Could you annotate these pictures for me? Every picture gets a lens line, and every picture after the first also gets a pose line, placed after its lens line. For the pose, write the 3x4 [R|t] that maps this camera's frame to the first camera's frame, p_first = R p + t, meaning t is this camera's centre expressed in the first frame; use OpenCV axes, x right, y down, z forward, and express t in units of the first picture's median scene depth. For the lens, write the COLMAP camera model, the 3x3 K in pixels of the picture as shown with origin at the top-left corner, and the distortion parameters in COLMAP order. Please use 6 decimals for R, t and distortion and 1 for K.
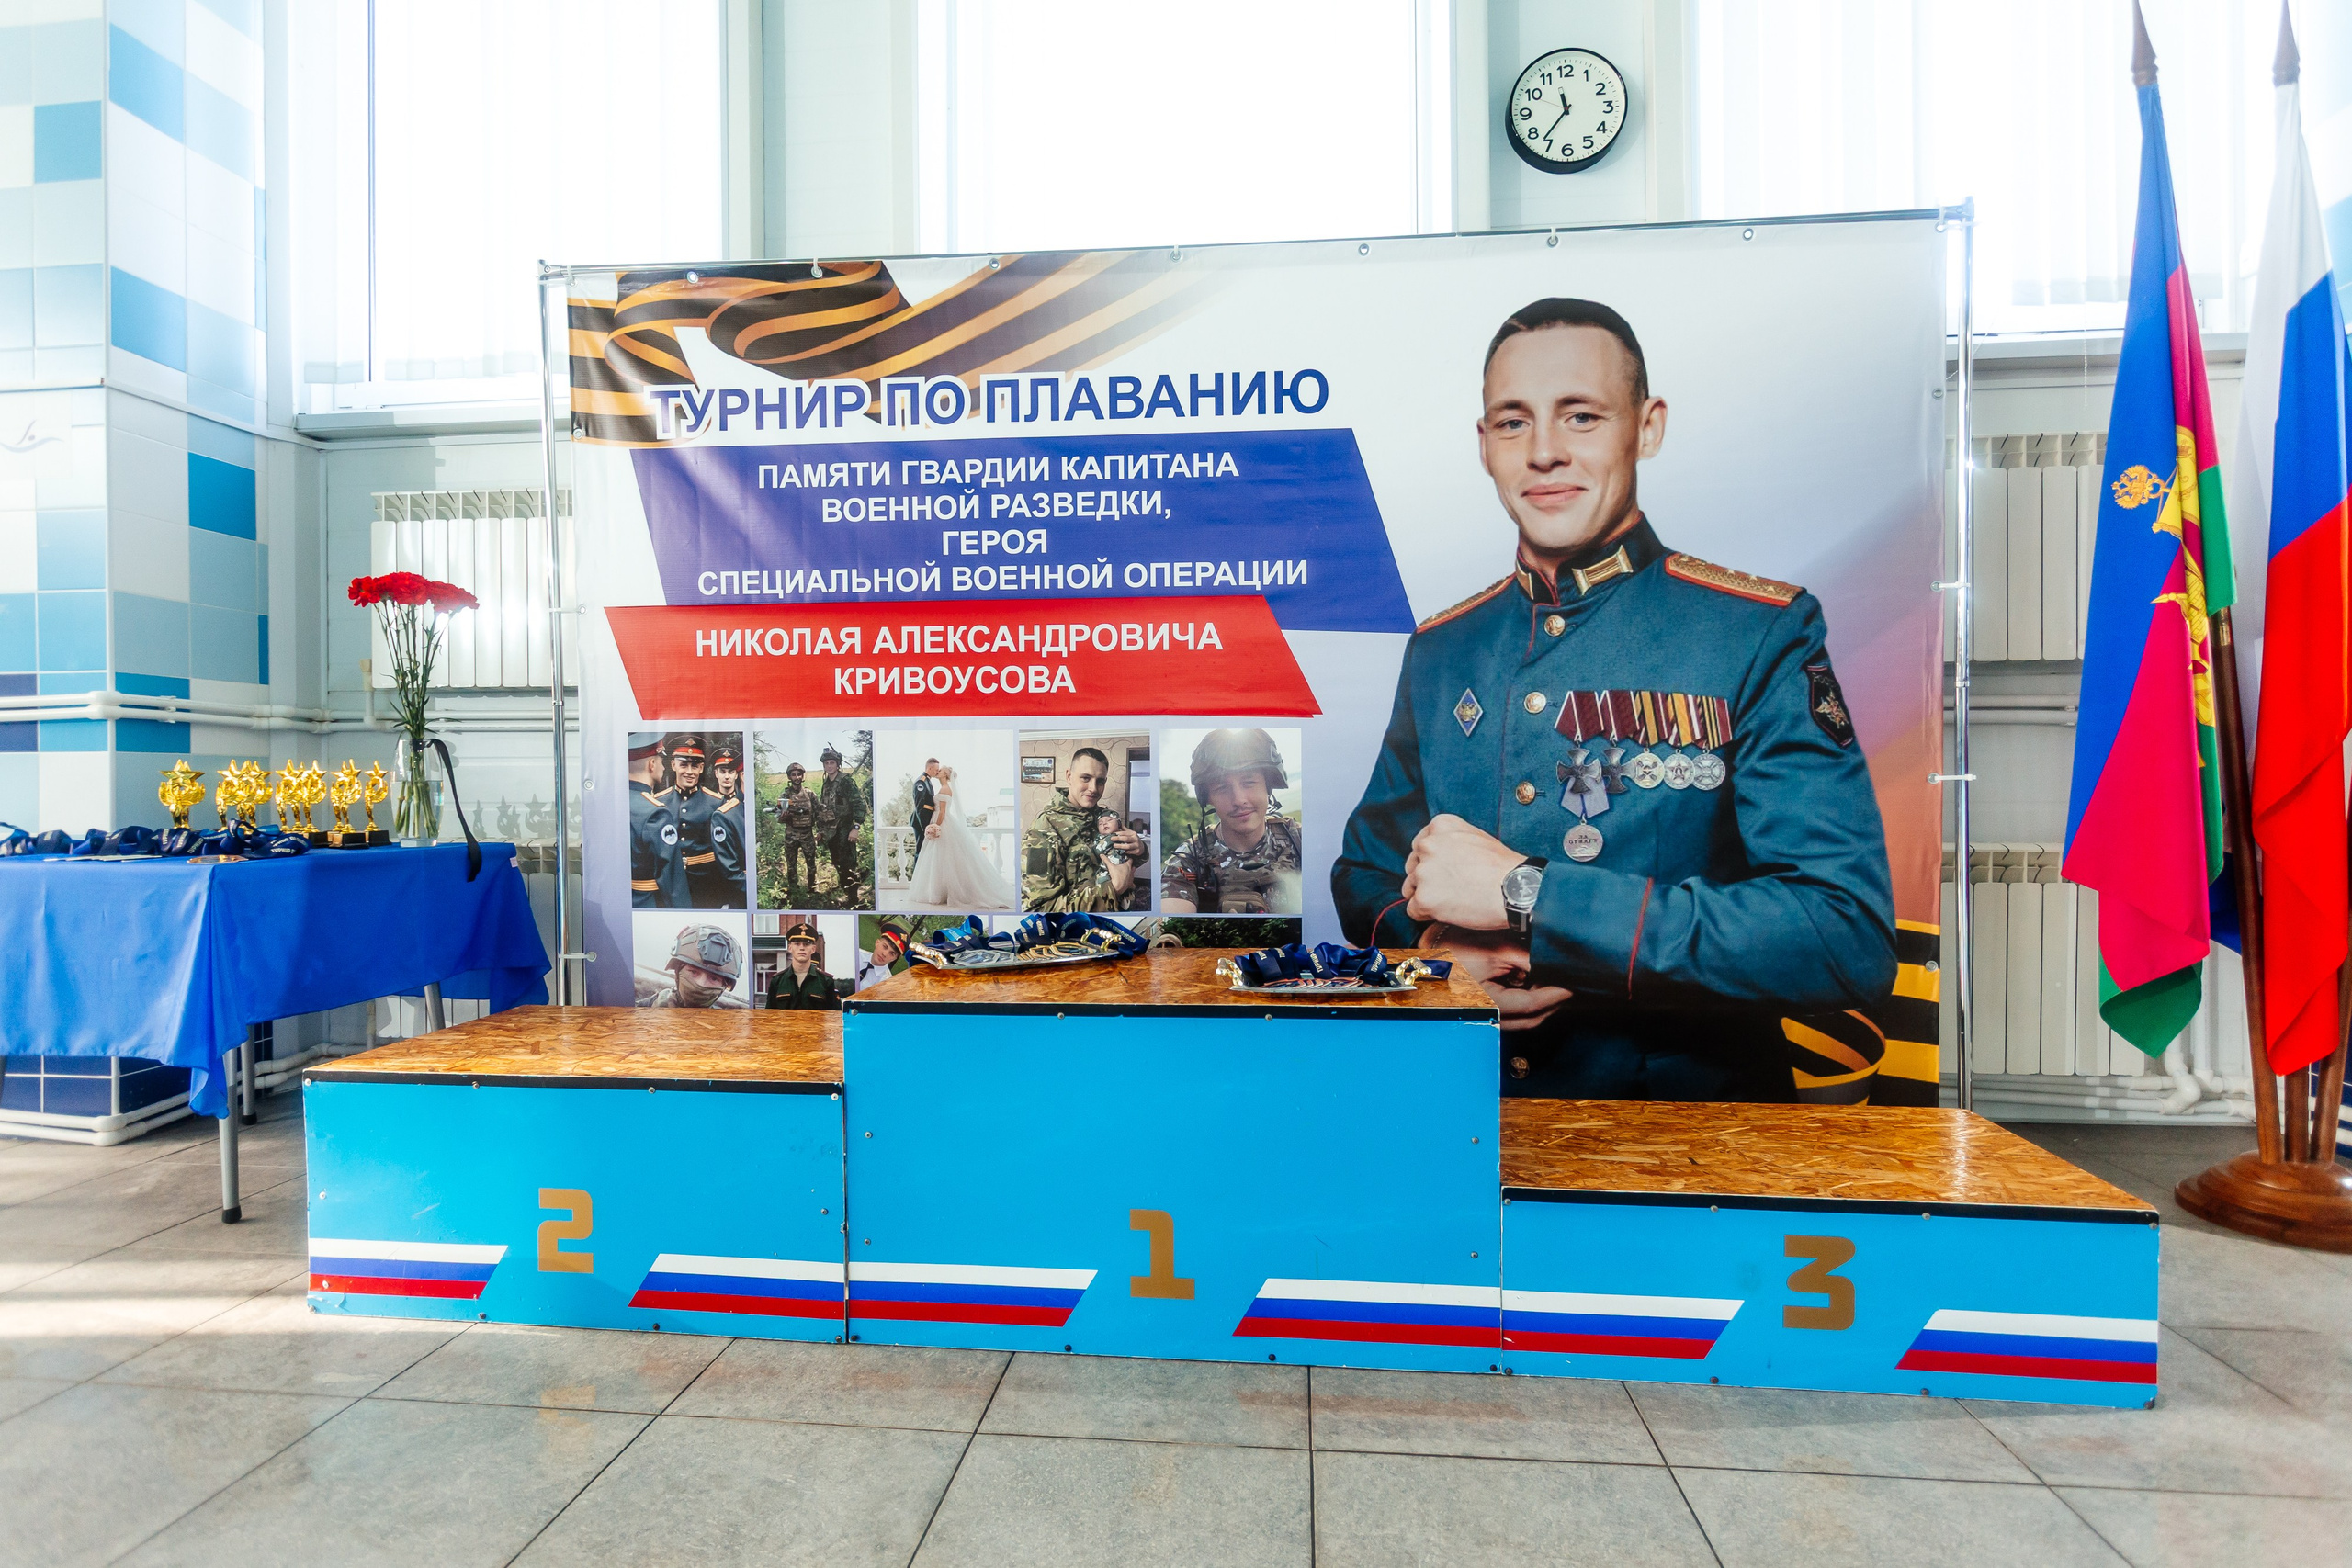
lens RADIAL K [[1161.8, 0, 1172.2], [0, 1161.8, 786.7], [0, 0, 1]] dist [-0.016239, 0.008314]
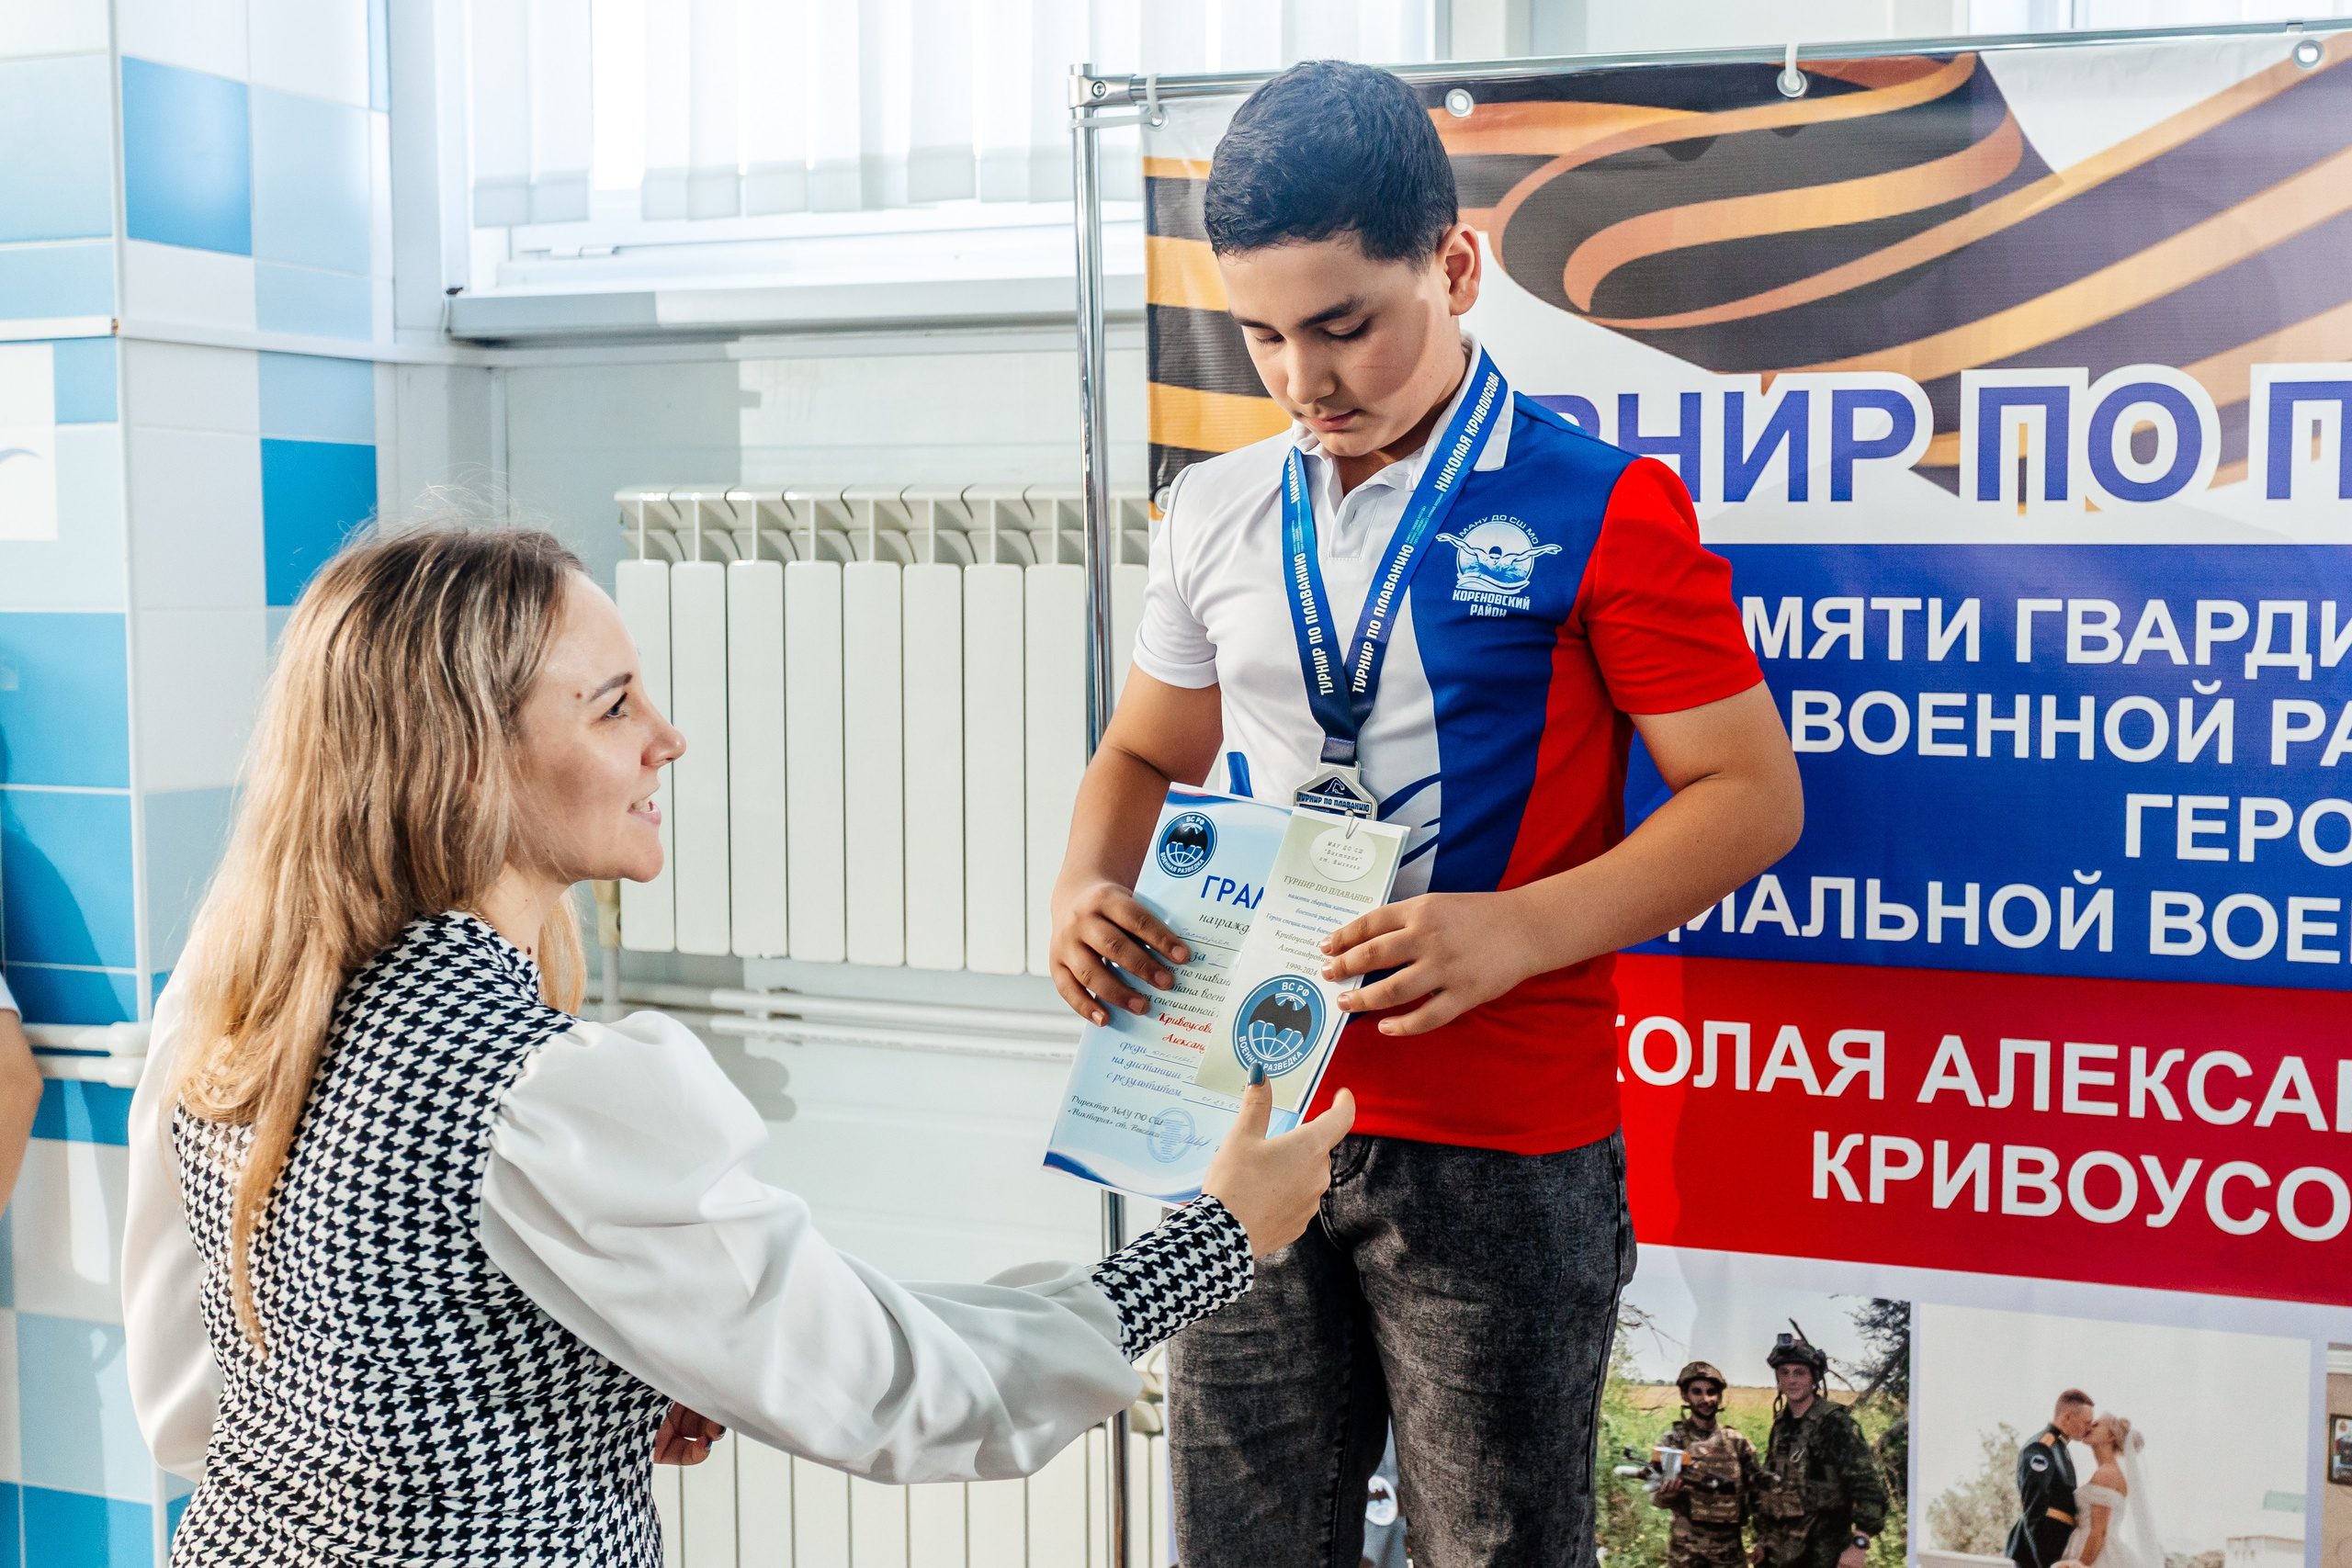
lens RADIAL K [[2896.6, 0, 1299.1], [0, 2896.6, 814.5], [0, 0, 1]] dist [0.011280, -0.016152]
pose [[0.960977, 0.029478, -0.275054, -0.197282], [-0.008379, 0.996952, 0.077569, -0.283342], [0.276502, -0.072237, 0.958294, 0.048498]]
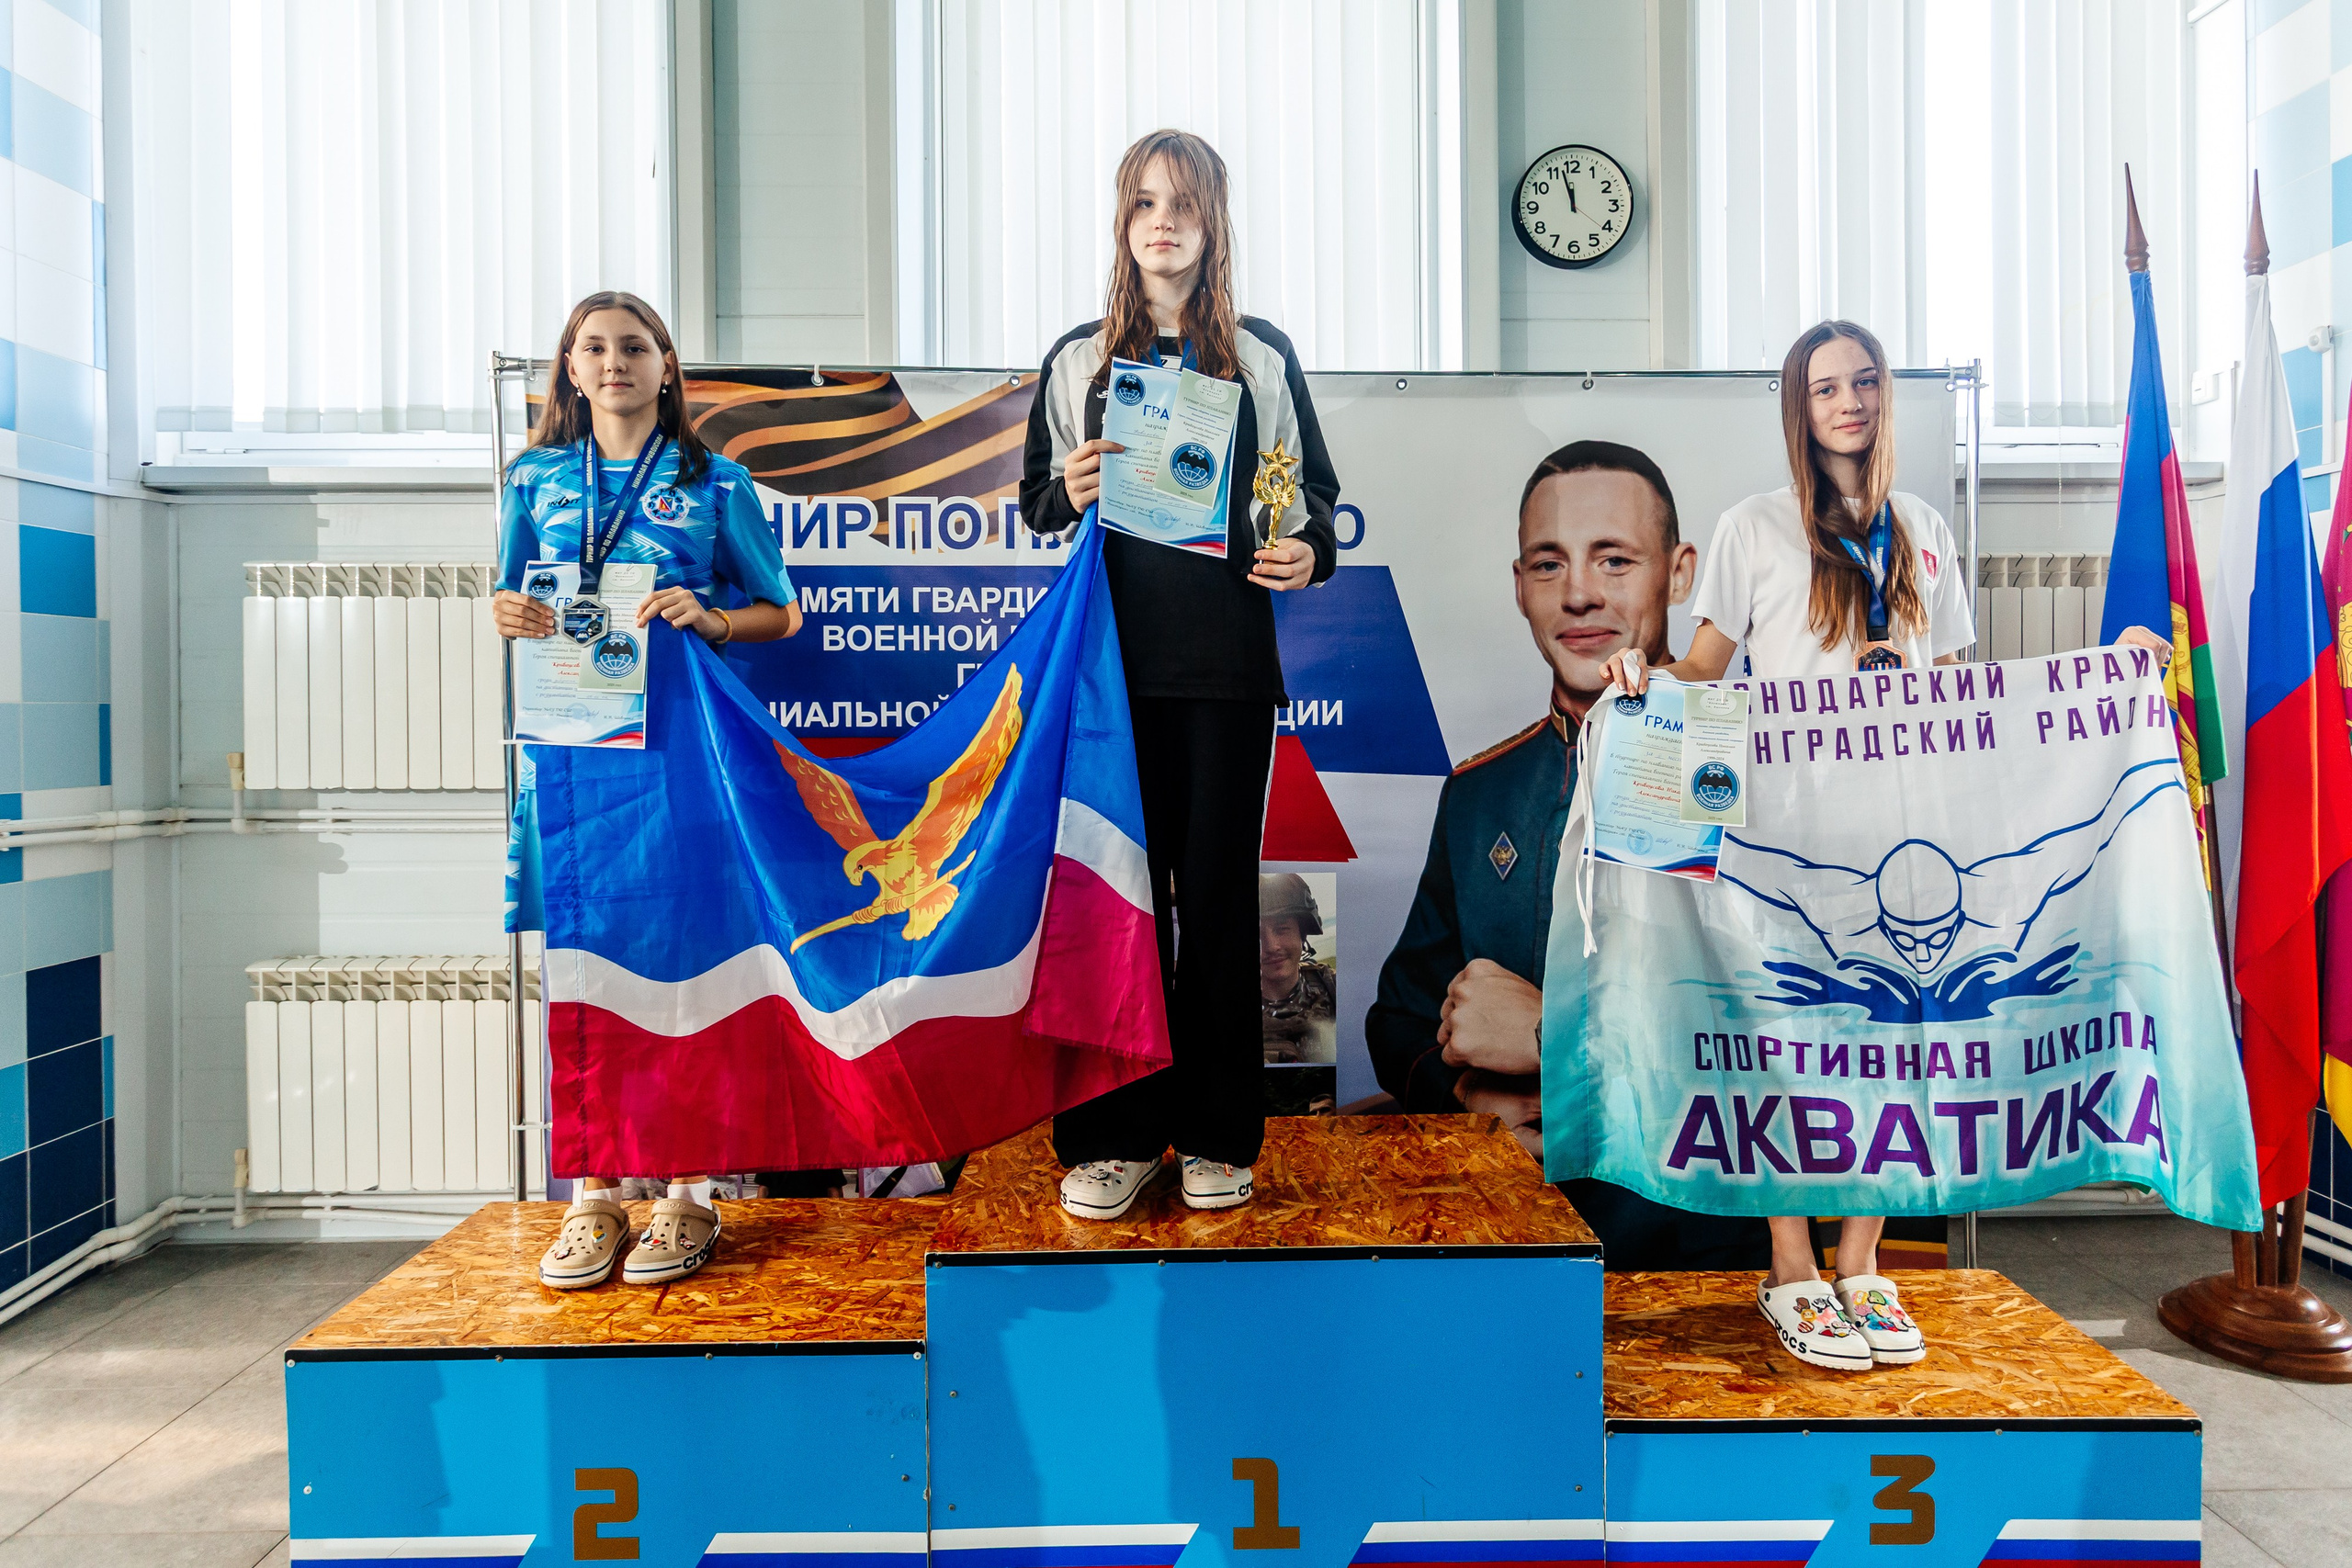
lens RADIAL K [[1261.2, 0, 1185.1], [0, 1261.2, 717.8], [0, 0, 1]] dist [-0.003854, 0.005189]
pose [[0.992312, -0.001184, 0.123756, -0.141976], [0.001098, 0.999999, 0.000764, -0.177547], [-0.123757, -0.000623, 0.992312, -0.030166]]
